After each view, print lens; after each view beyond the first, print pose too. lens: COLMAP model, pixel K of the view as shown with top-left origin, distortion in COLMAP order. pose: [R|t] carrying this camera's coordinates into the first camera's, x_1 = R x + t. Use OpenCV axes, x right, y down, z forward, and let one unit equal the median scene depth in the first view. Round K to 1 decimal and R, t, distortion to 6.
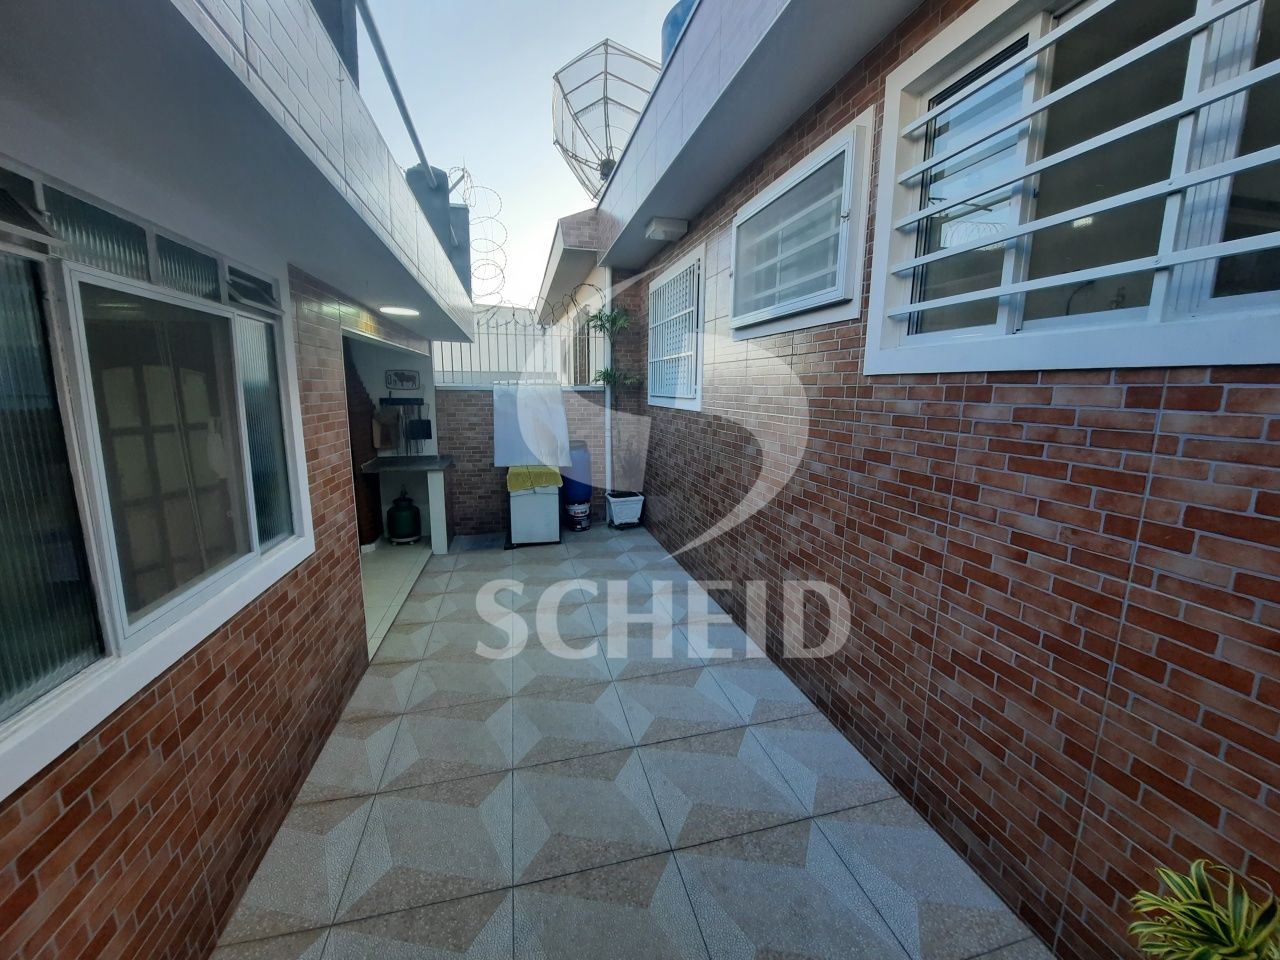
lens RADIAL K [[508.3, 0, 635.4], [0, 508.3, 478.3], [0, 0, 1]] dist [-0.019289, -0.000116]
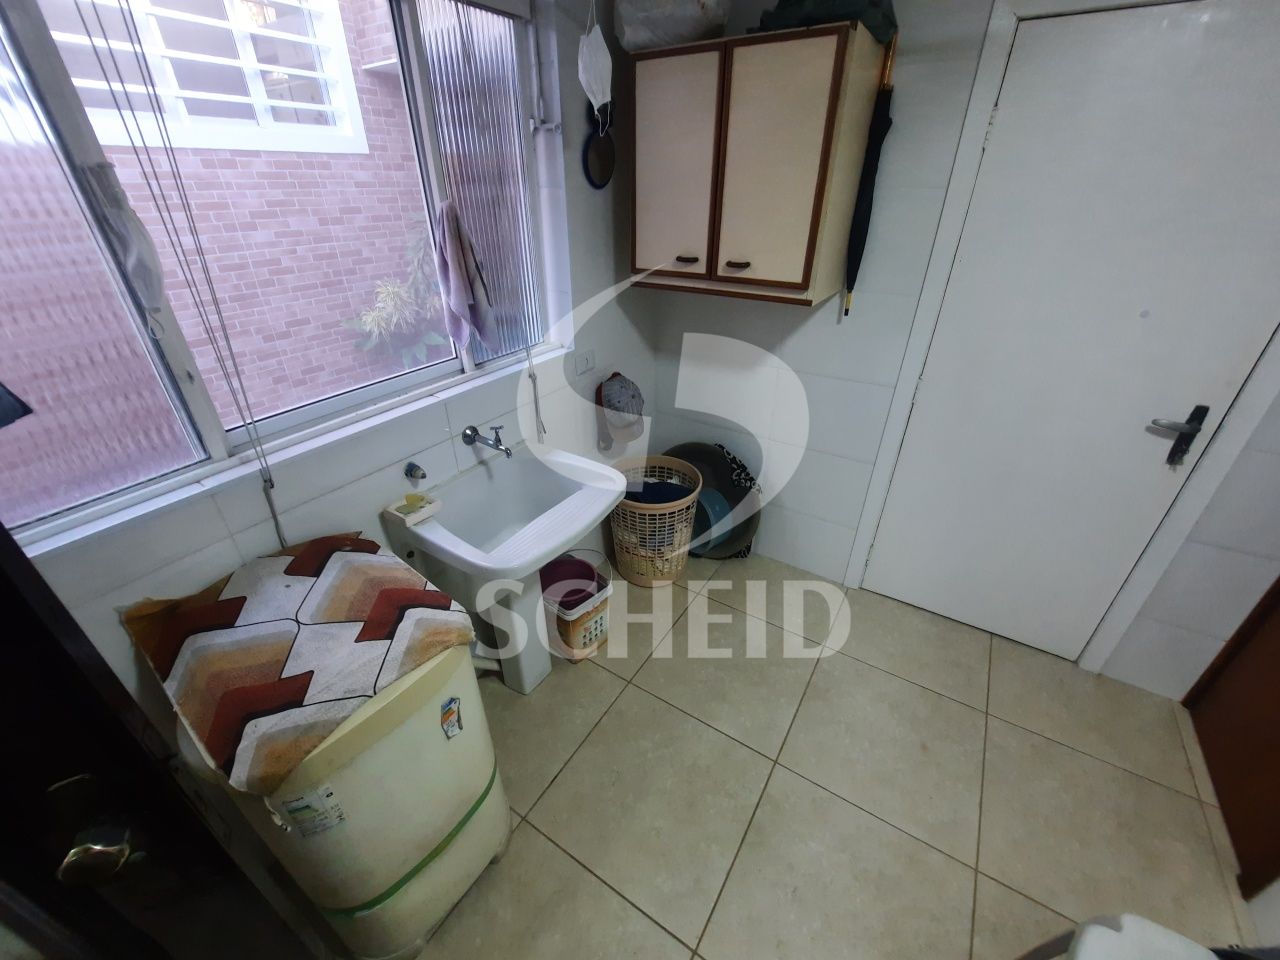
lens RADIAL K [[520.7, 0, 640.0], [0, 520.7, 480.0], [0, 0, 1]] dist [0.000463, -0.000045]
pose [[-0.702578, -0.369202, 0.608337, -2.366712], [0.114834, 0.784850, 0.608953, -0.249082], [-0.702280, 0.497695, -0.509022, 1.534592]]
